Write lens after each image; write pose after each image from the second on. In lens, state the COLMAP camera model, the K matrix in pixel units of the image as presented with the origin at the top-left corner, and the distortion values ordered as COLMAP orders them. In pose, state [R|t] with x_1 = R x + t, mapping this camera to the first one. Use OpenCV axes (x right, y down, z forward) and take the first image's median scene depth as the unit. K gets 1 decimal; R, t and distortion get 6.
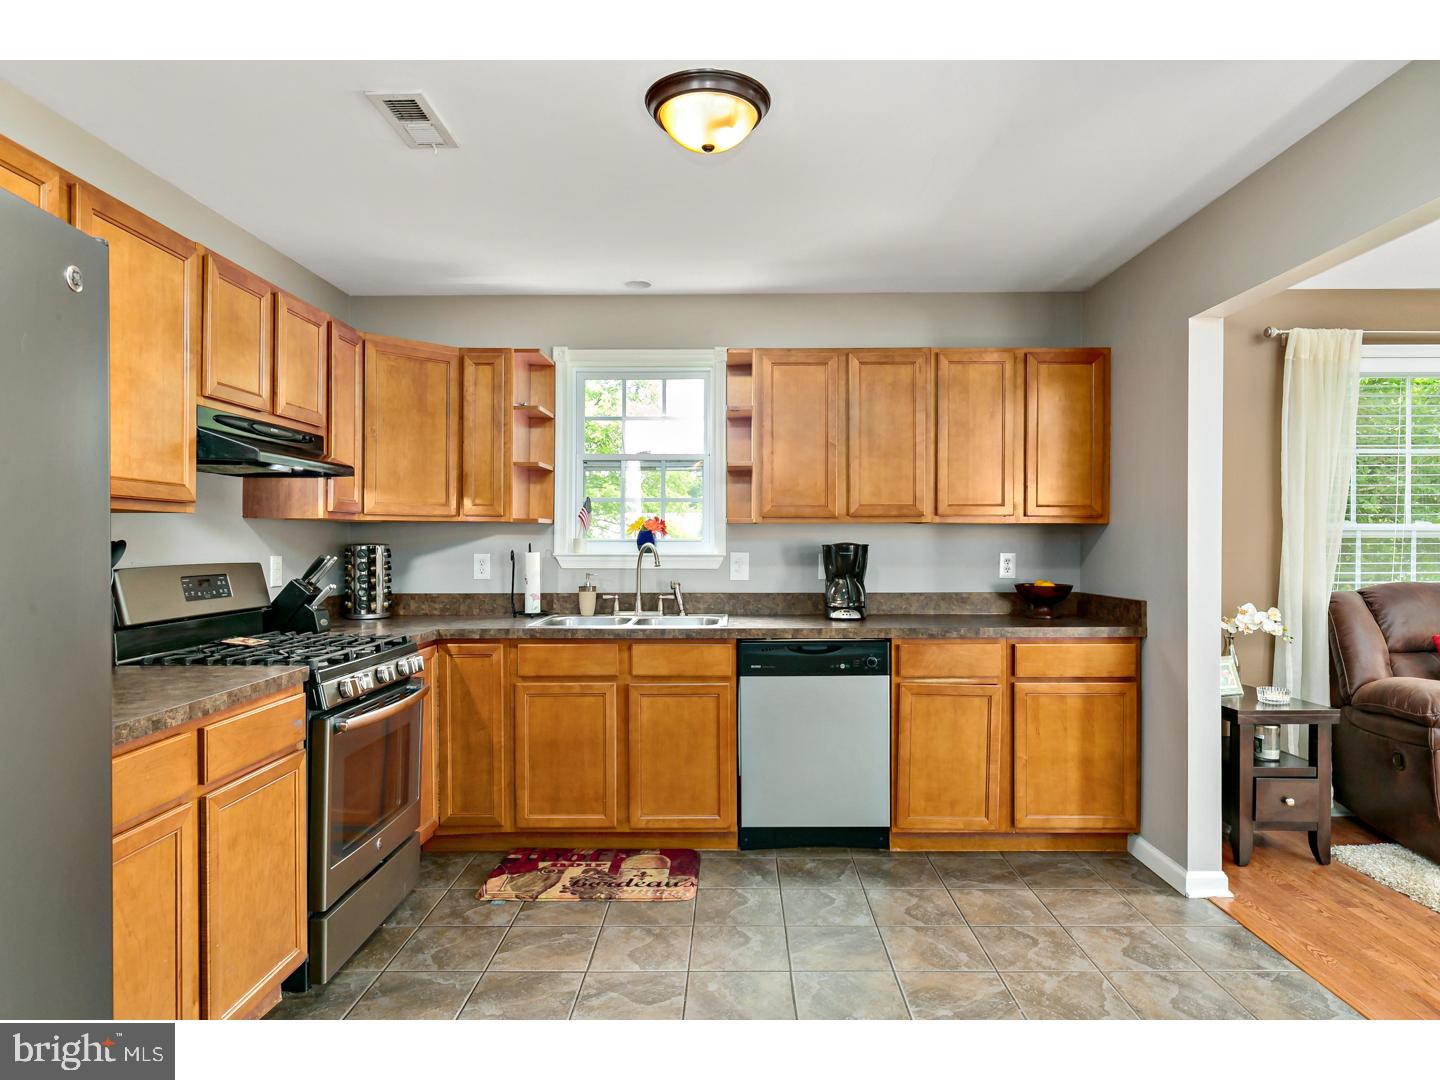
lens RADIAL K [[877.0, 0, 721.6], [0, 877.0, 543.0], [0, 0, 1]] dist [0.002796, -0.000280]
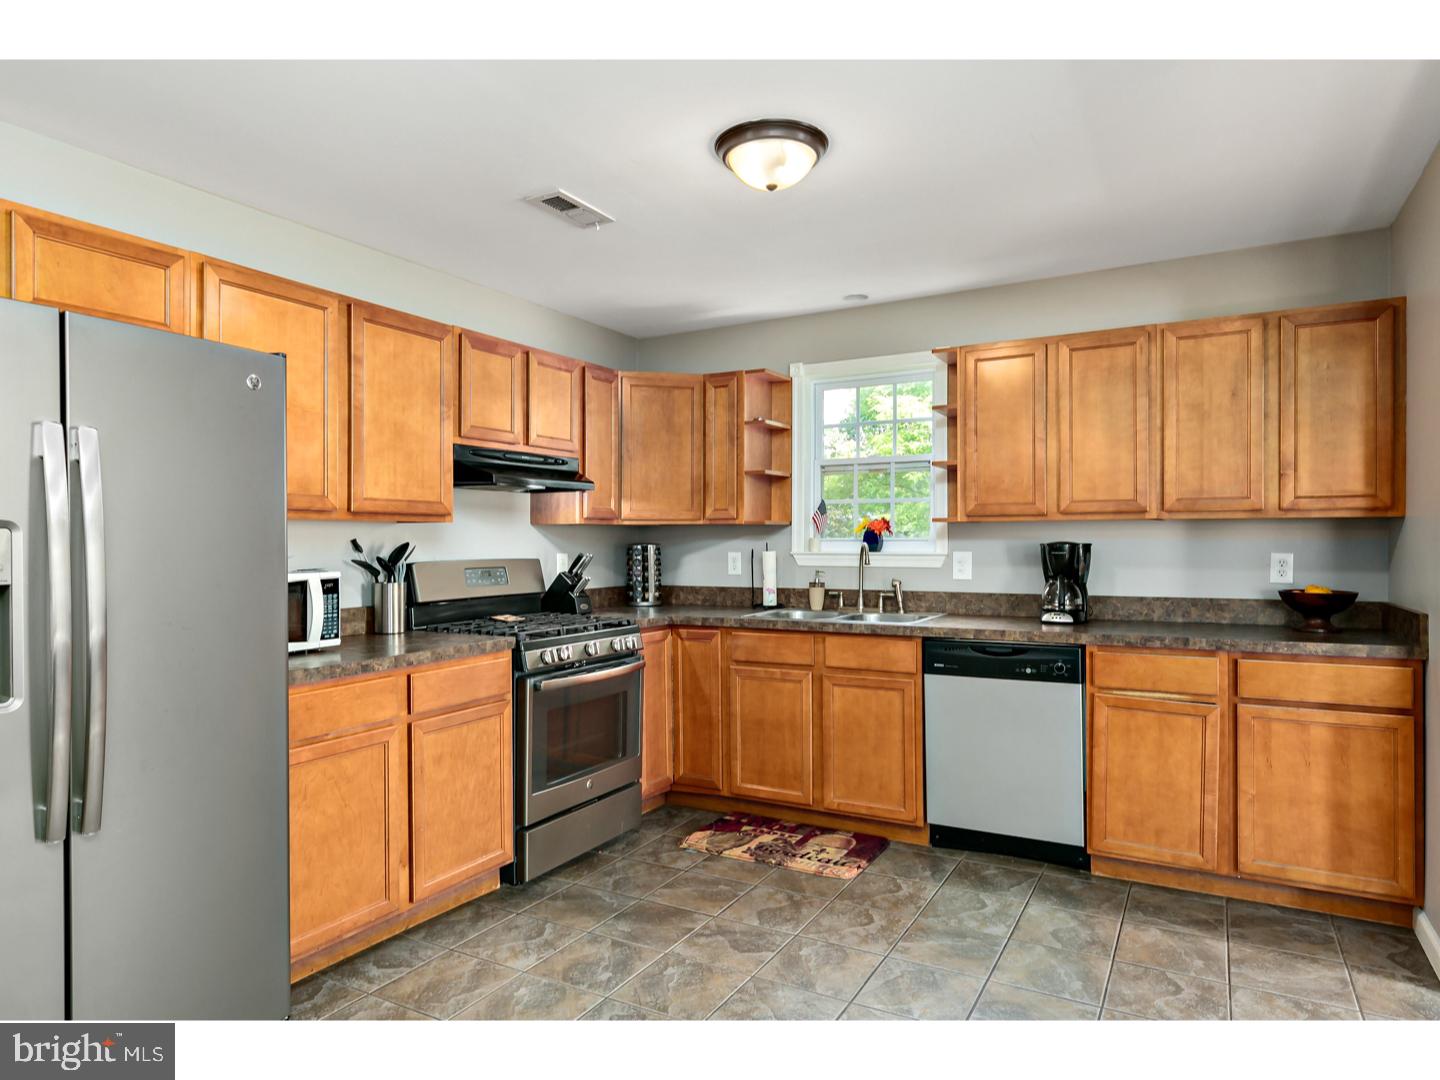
lens RADIAL K [[871.2, 0, 720.0], [0, 871.2, 540.0], [0, 0, 1]] dist [0.003743, 0.001154]
pose [[0.876725, -0.003774, -0.480977, 0.299638], [0.003152, 0.999993, -0.002100, -0.001435], [0.480982, 0.000325, 0.876731, 0.002034]]
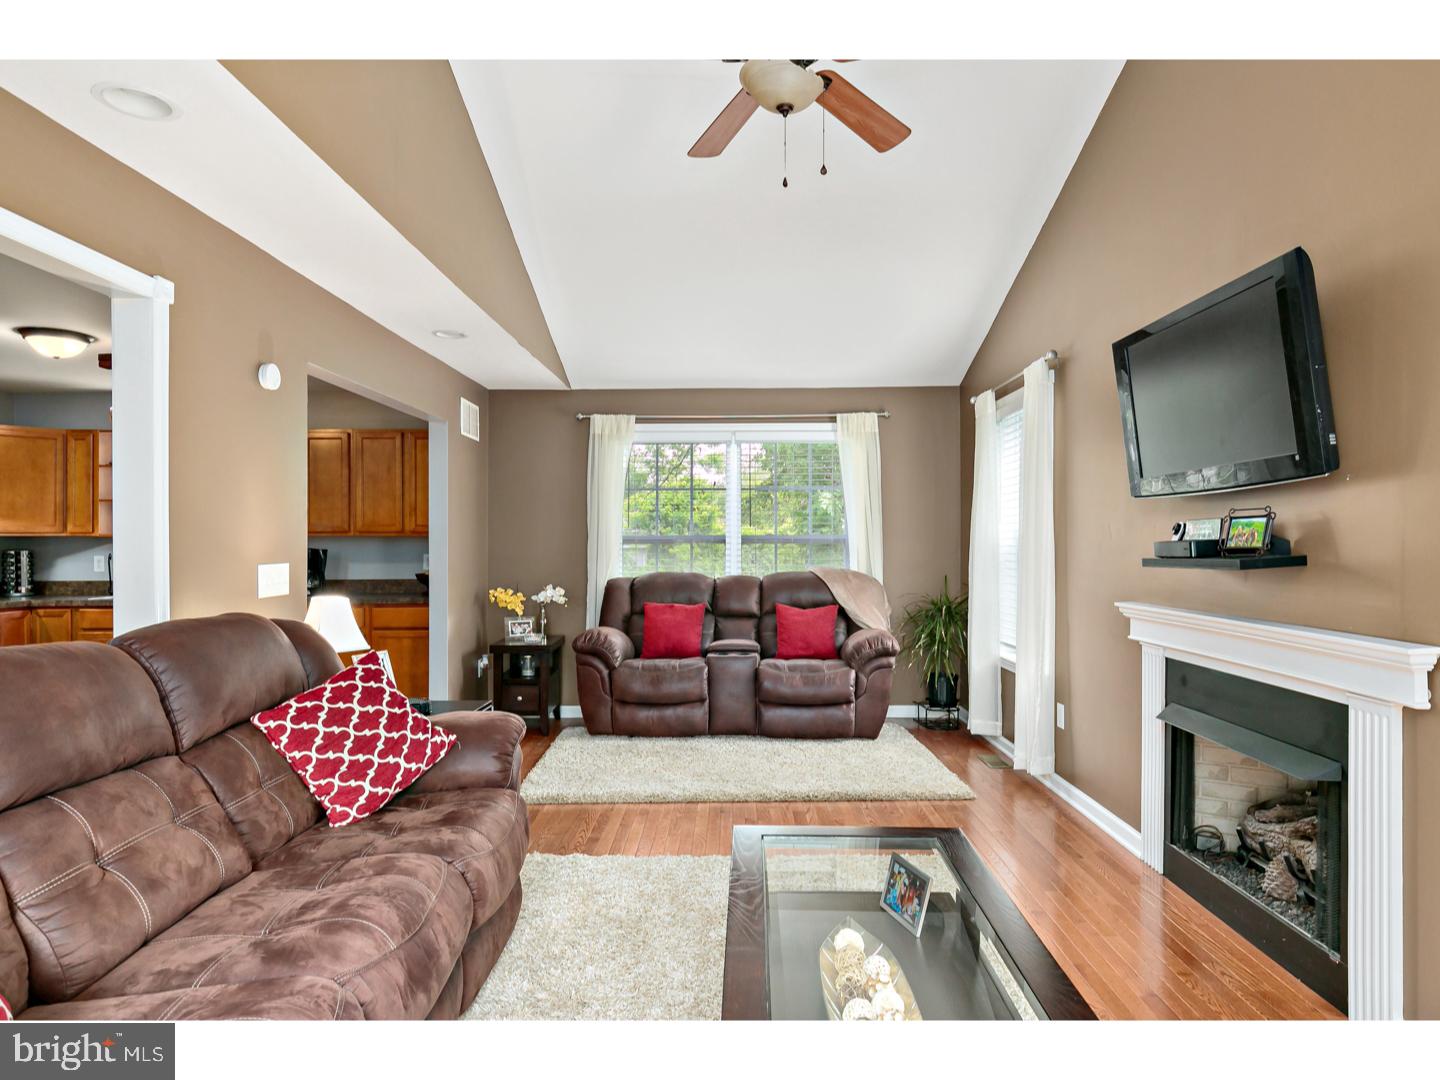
lens RADIAL K [[871.2, 0, 720.0], [0, 871.2, 540.0], [0, 0, 1]] dist [0.003743, 0.001154]
pose [[0.999992, -0.003976, -0.000800, 1.004079], [0.003974, 0.999988, -0.003026, -0.008139], [0.000812, 0.003023, 0.999995, -0.679318]]
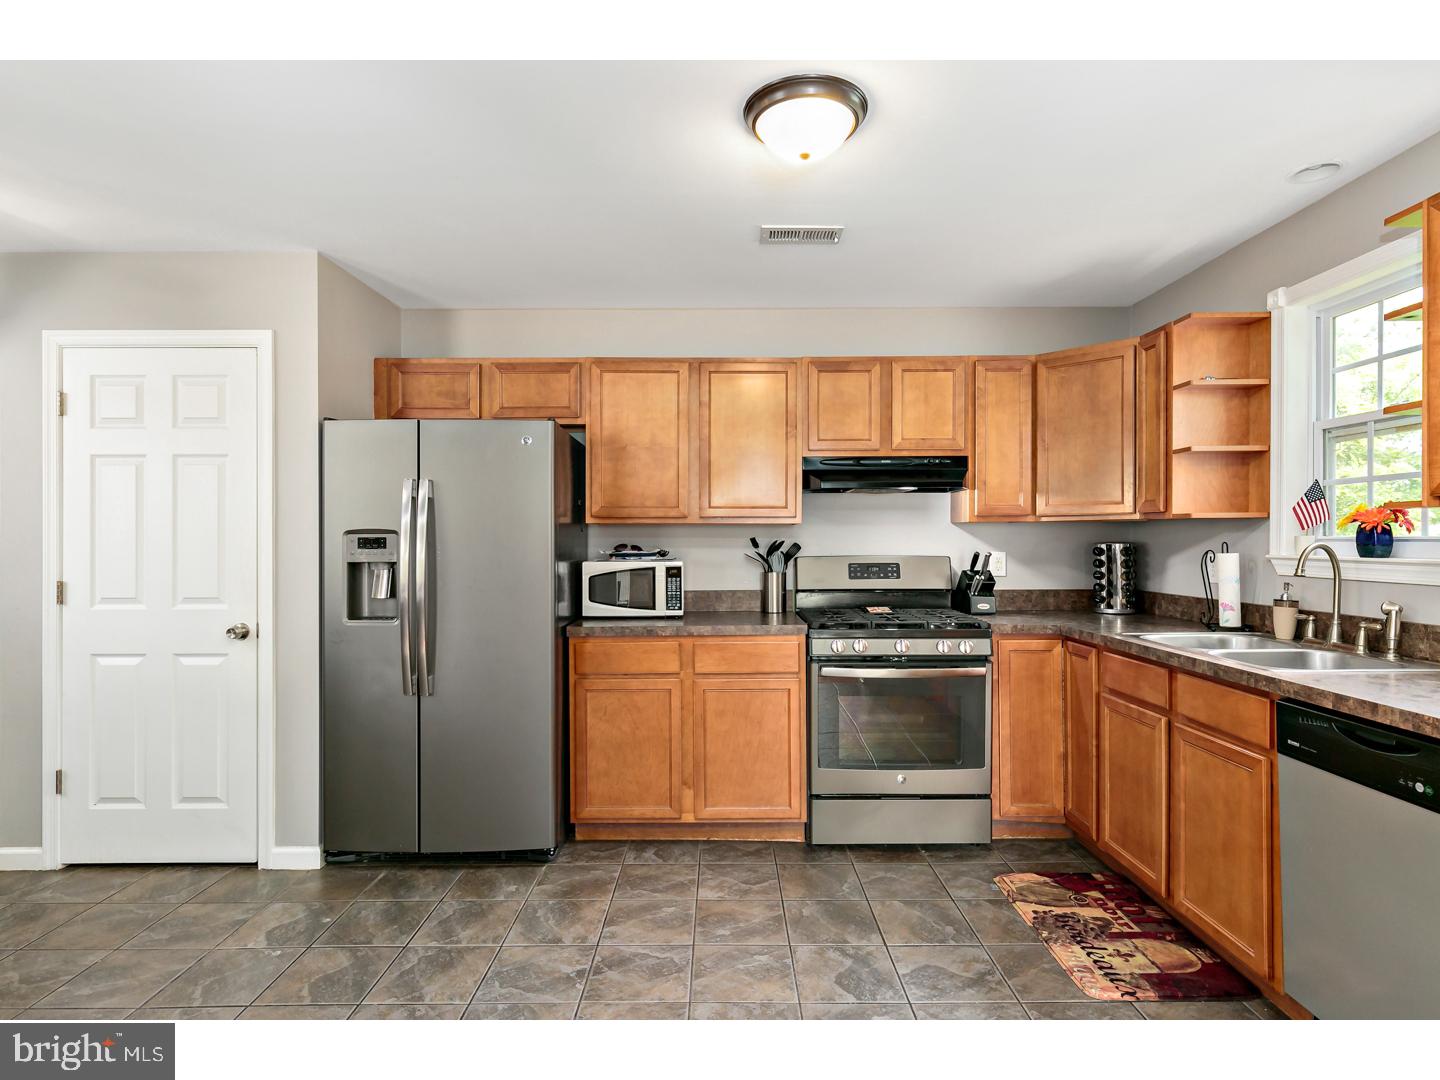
lens RADIAL K [[757.3, 0, 720.0], [0, 757.3, 540.0], [0, 0, 1]] dist [-0.000667, -0.000126]
pose [[0.010463, 0.000525, -0.999945, 0.567775], [0.001046, 0.999999, 0.000536, -0.003119], [0.999945, -0.001051, 0.010463, 0.588810]]
